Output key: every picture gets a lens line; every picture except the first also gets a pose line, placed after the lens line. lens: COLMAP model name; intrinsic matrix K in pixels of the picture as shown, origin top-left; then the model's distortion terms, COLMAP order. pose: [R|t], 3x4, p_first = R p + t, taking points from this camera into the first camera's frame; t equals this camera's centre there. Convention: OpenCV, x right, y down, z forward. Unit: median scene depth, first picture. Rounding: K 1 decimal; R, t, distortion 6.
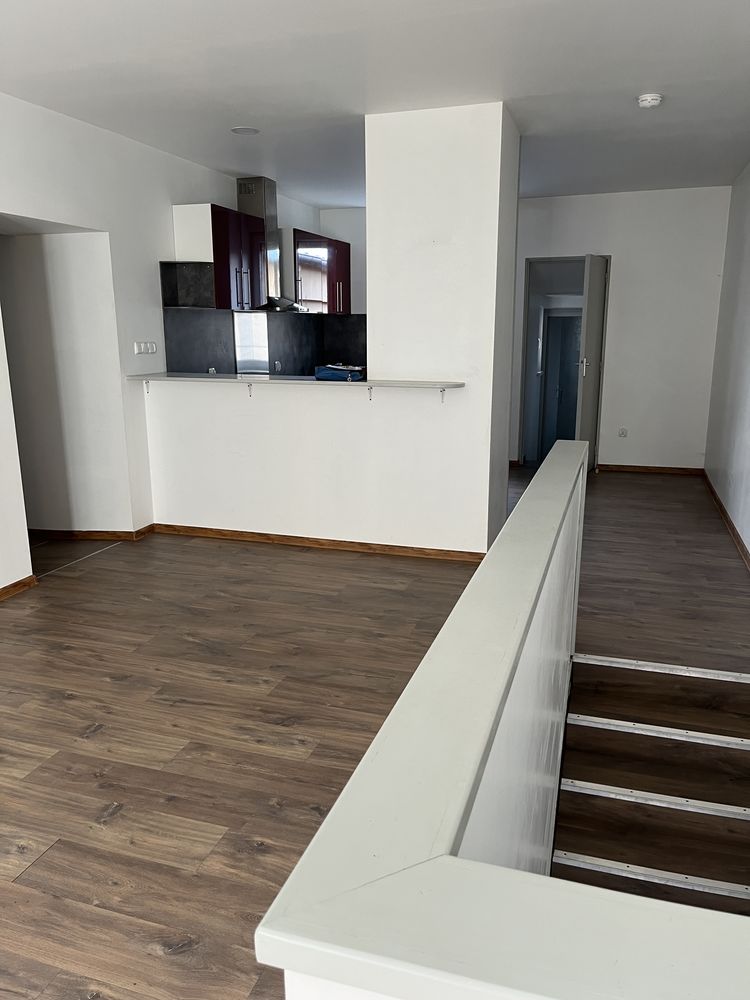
lens RADIAL K [[747.6, 0, 378.1], [0, 747.6, 497.7], [0, 0, 1]] dist [0.044806, -0.052524]
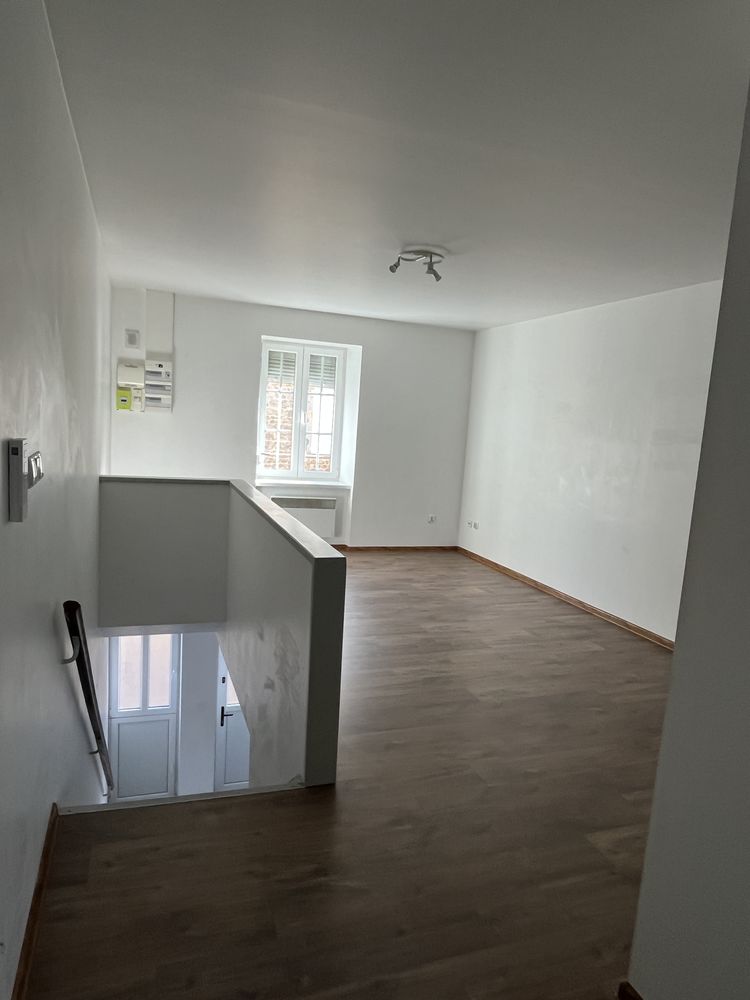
lens RADIAL K [[652.1, 0, 374.2], [0, 652.1, 508.9], [0, 0, 1]] dist [0.006207, -0.012611]
pose [[-0.794123, 0.038917, -0.606510, 0.561194], [-0.195351, 0.928645, 0.315367, -0.318053], [0.575505, 0.368923, -0.729856, 1.273356]]
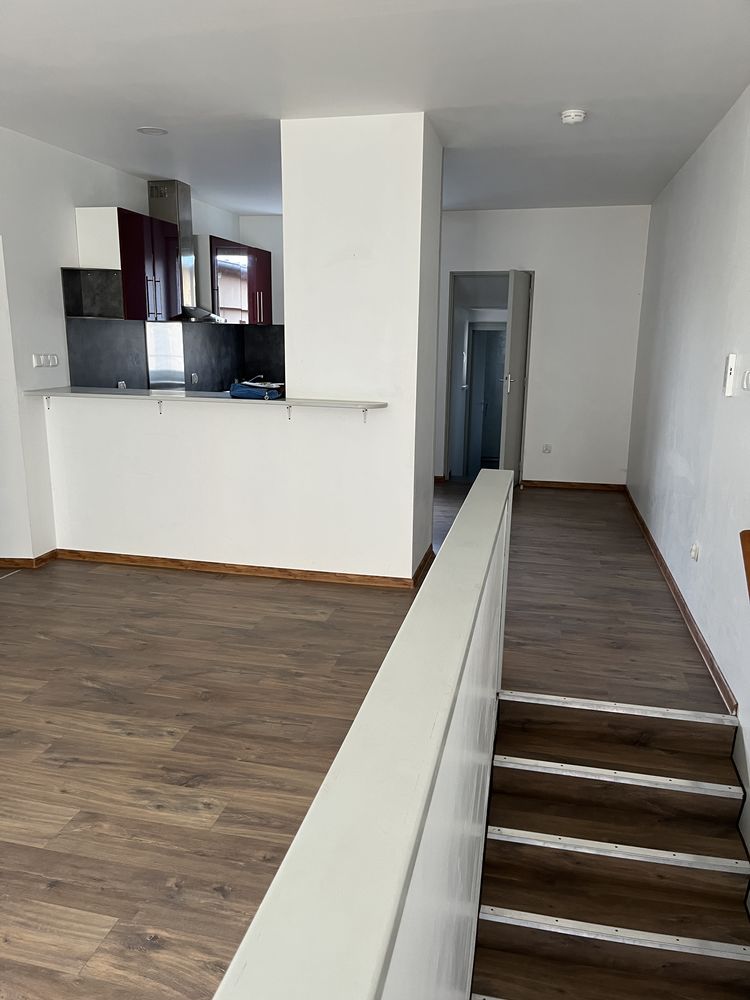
lens RADIAL K [[747.6, 0, 373.0], [0, 747.6, 503.3], [0, 0, 1]] dist [0.044806, -0.052524]
pose [[0.996109, -0.005513, 0.087953, 0.013586], [0.005590, 0.999984, -0.000634, -0.026224], [-0.087948, 0.001123, 0.996124, 0.049955]]
